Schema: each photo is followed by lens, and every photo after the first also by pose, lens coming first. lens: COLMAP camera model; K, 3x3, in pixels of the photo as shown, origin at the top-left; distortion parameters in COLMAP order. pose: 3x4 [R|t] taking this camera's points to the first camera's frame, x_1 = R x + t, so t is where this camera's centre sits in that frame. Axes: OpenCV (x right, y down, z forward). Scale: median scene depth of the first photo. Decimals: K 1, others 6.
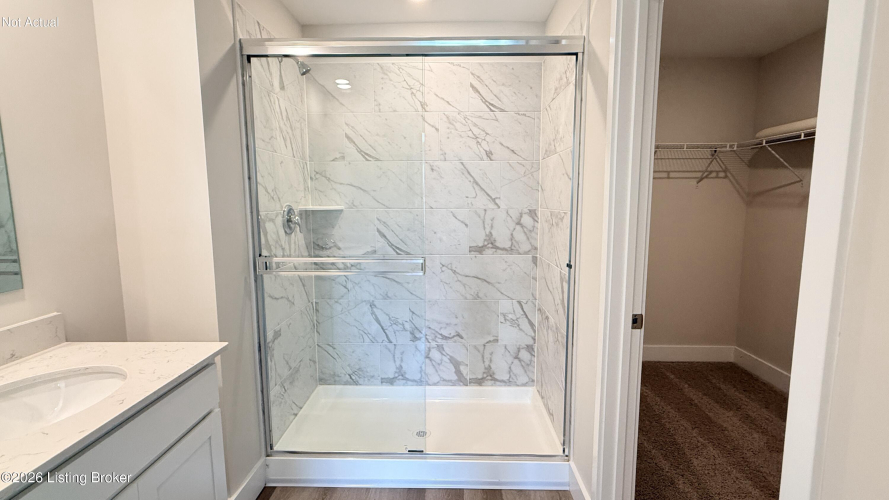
lens RADIAL K [[414.6, 0, 441.0], [0, 414.6, 249.7], [0, 0, 1]] dist [-0.004959, -0.000654]
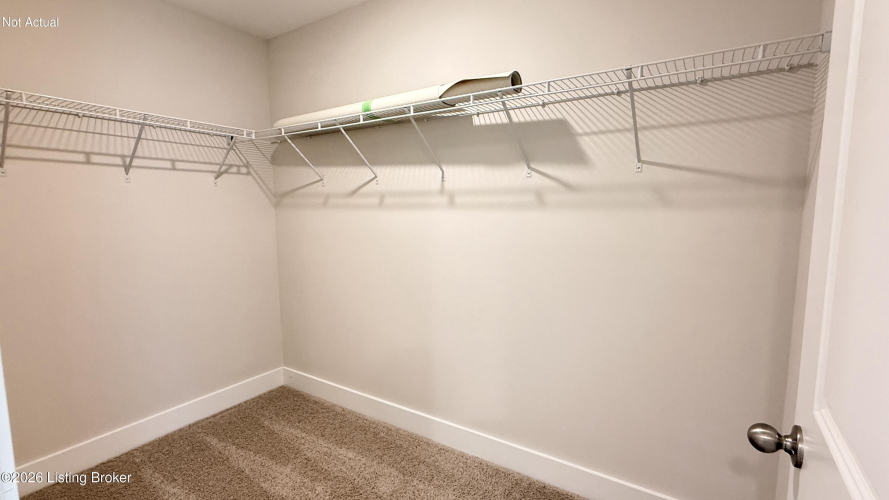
lens RADIAL K [[405.3, 0, 441.5], [0, 405.3, 253.5], [0, 0, 1]] dist [0.003691, 0.000174]
pose [[0.525628, -0.103117, 0.844442, 0.188454], [0.101593, 0.993132, 0.058037, -0.022932], [-0.844626, 0.055283, 0.532494, 0.247722]]
